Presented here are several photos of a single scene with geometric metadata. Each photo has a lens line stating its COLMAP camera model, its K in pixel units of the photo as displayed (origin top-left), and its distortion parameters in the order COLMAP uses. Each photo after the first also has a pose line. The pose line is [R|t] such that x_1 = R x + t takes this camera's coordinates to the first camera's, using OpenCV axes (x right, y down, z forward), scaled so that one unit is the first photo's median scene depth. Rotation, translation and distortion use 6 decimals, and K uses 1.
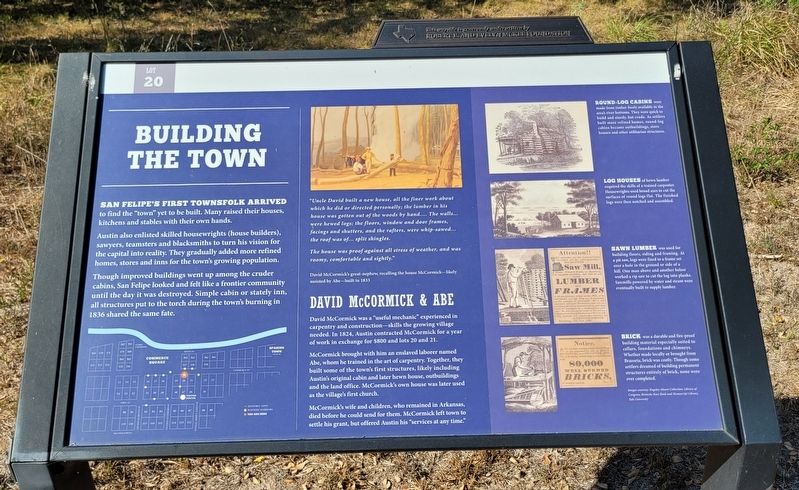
lens RADIAL K [[811.5, 0, 395.1], [0, 811.5, 244.3], [0, 0, 1]] dist [0.038130, 0.000000]
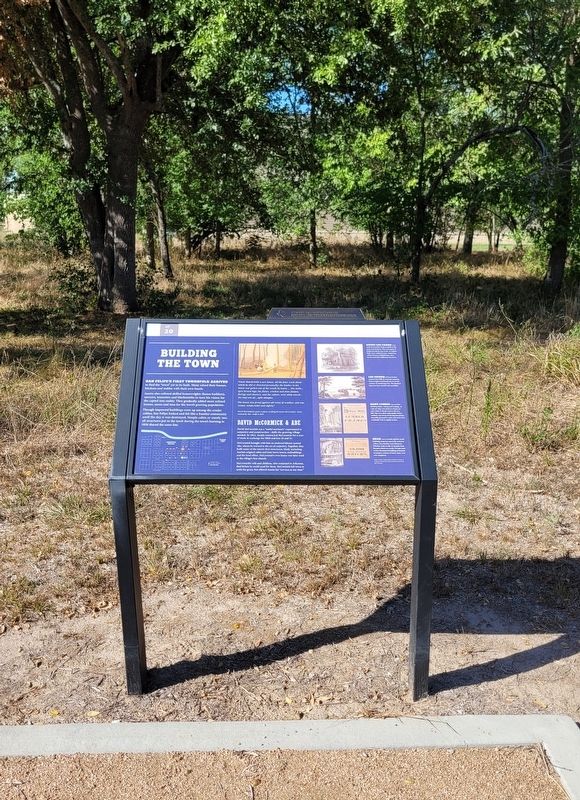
lens RADIAL K [[716.0, 0, 291.9], [0, 716.0, 401.7], [0, 0, 1]] dist [0.039815, 0.001196]
pose [[0.999649, 0.021755, 0.015132, 0.015522], [-0.018498, 0.981727, -0.189396, 0.368877], [-0.018976, 0.189049, 0.981784, -0.931808]]
